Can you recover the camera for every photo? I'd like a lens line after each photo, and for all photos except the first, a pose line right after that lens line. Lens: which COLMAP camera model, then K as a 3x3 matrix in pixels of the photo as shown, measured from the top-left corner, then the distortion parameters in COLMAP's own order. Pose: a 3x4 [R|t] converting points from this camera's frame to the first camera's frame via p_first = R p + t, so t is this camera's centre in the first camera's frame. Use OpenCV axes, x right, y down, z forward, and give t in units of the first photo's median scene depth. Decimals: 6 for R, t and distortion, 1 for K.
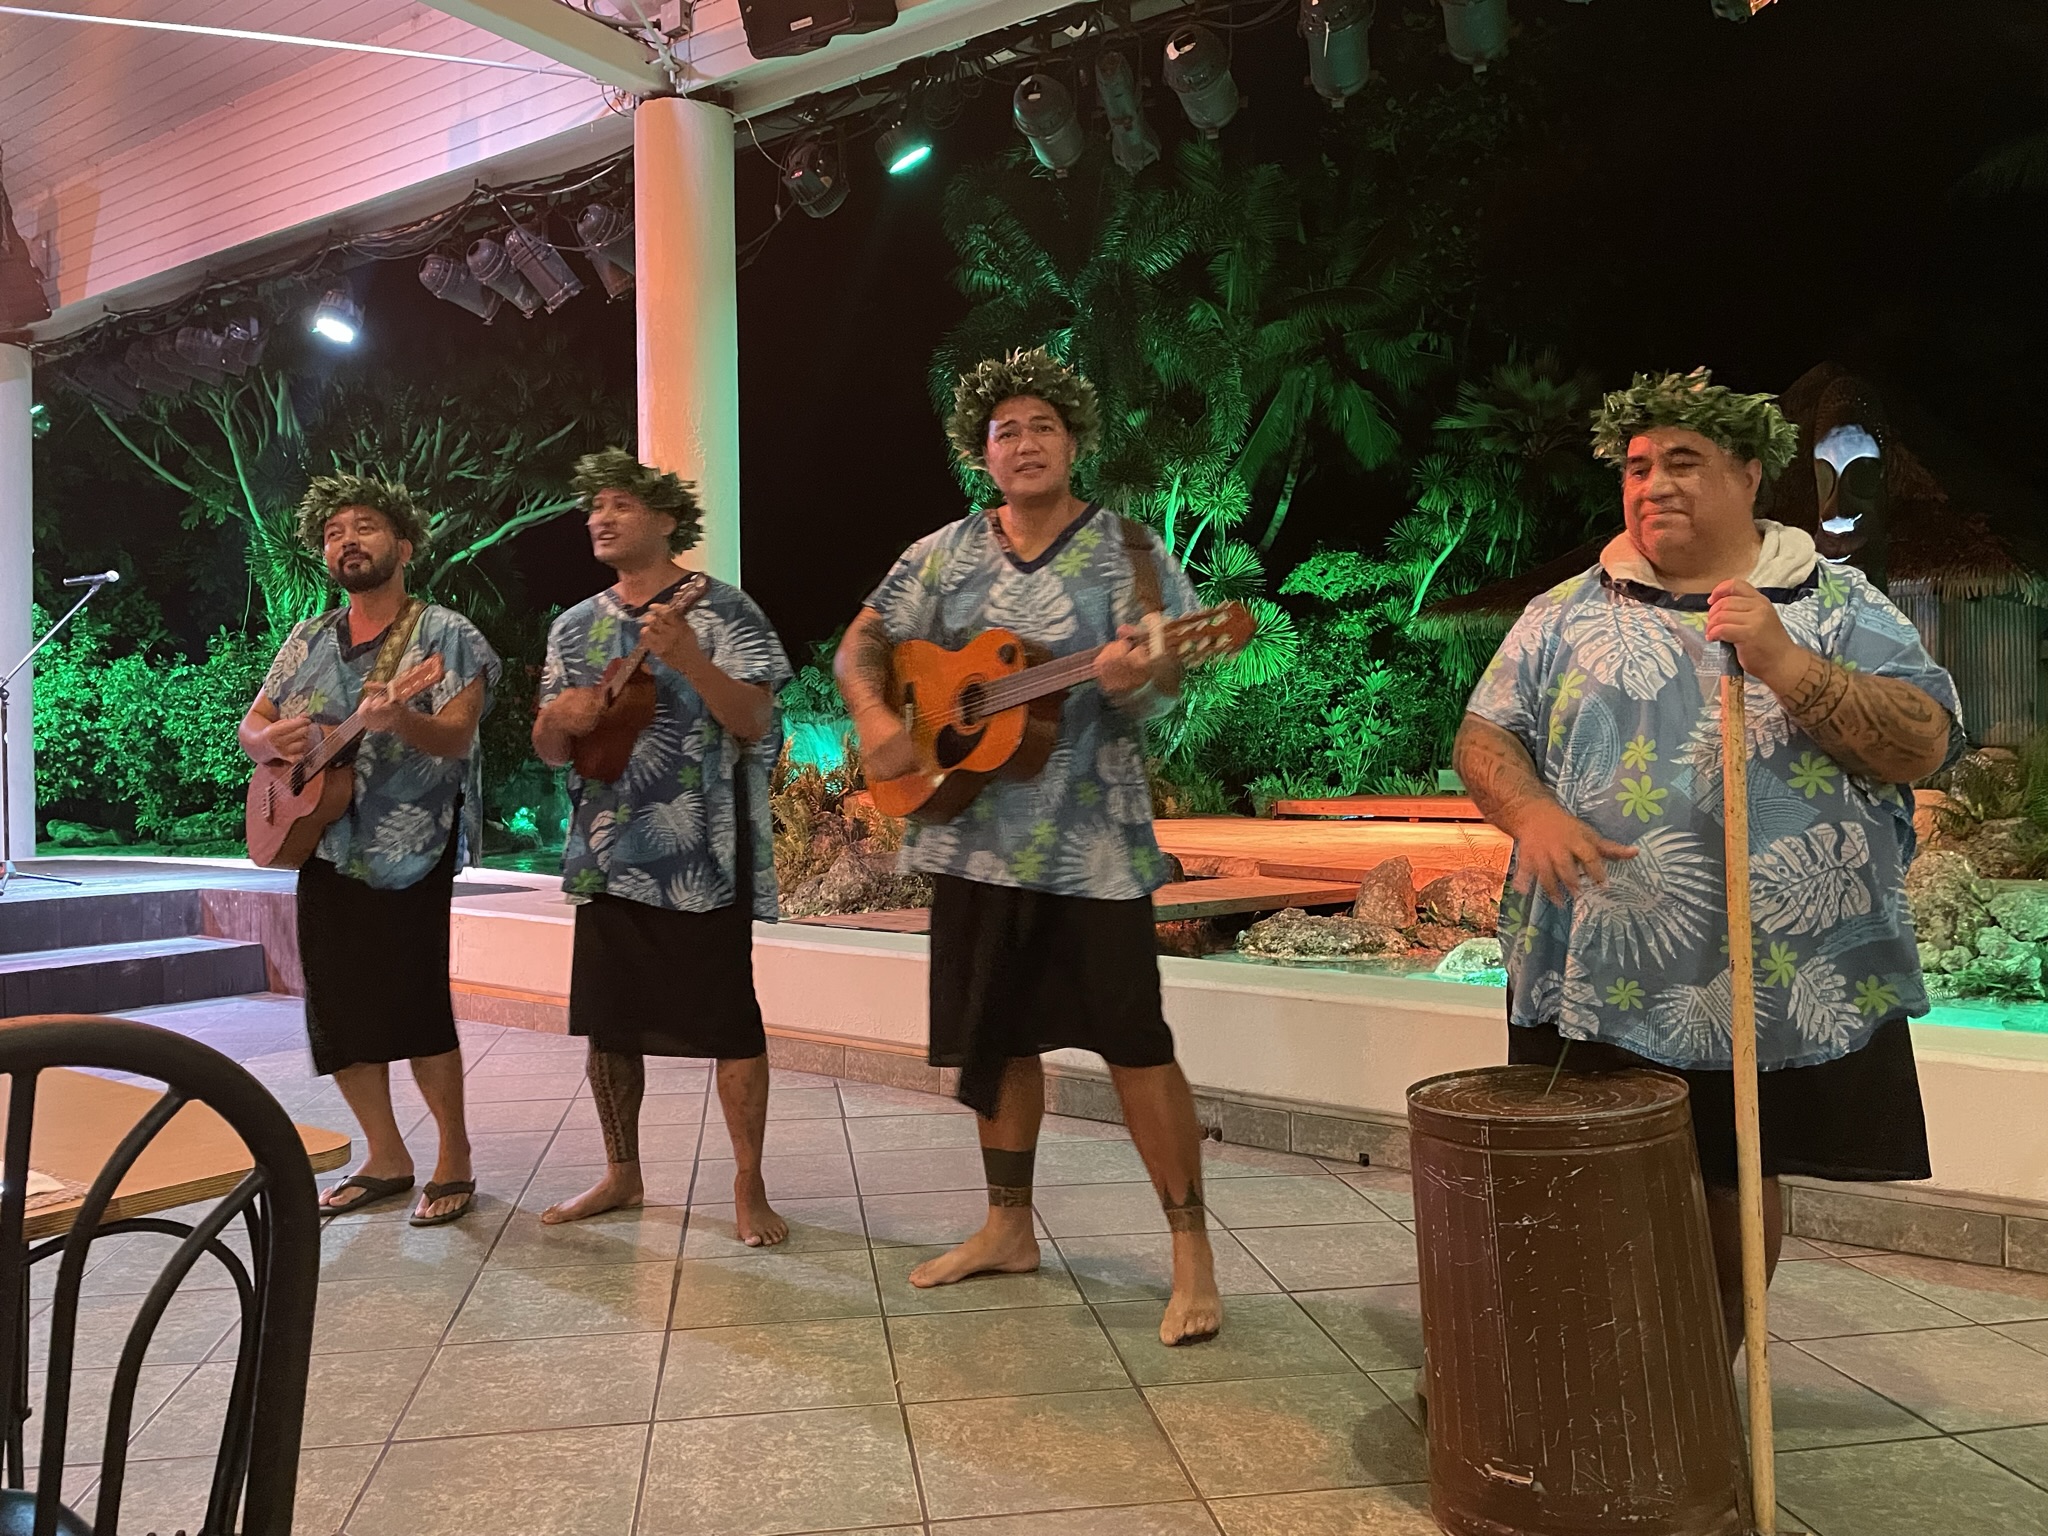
lens RADIAL K [[1551.6, 0, 1020.2], [0, 1551.6, 755.2], [0, 0, 1]] dist [0.092533, -0.110307]
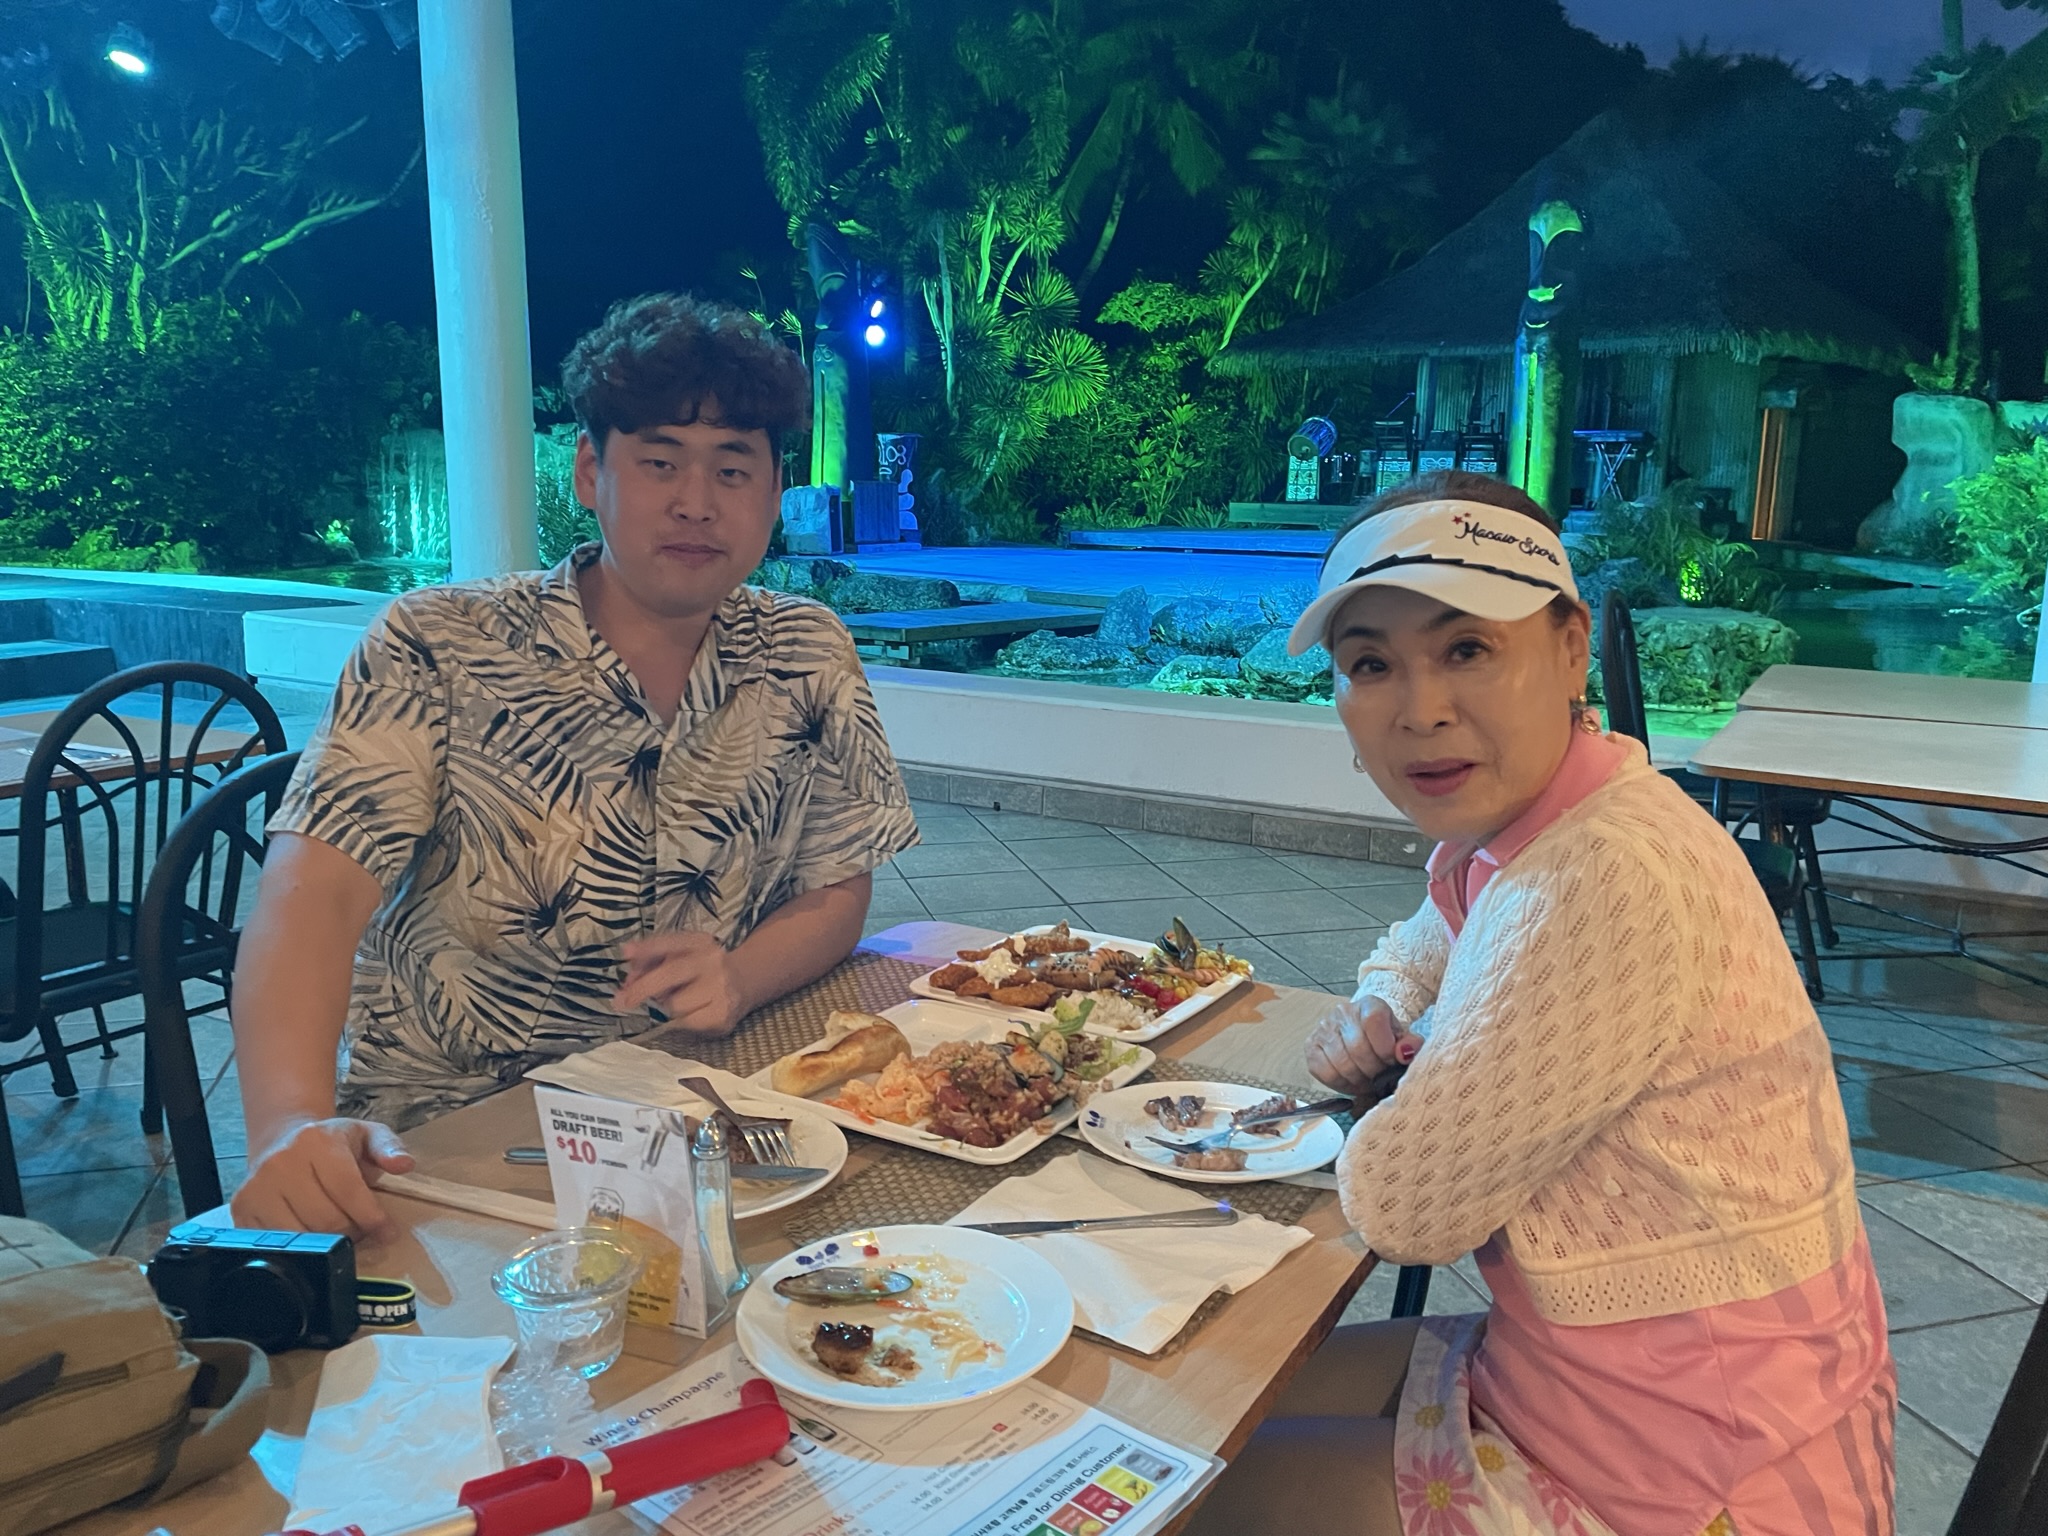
lens RADIAL K [[1551.6, 0, 1045.2], [0, 1551.6, 771.8], [0, 0, 1]] dist [0.092533, -0.110307]
pose [[0.993489, -0.000359, 0.113932, 0.040125], [-0.021092, 0.982129, 0.187021, -0.013759], [-0.111963, -0.188207, 0.975727, -0.142397]]
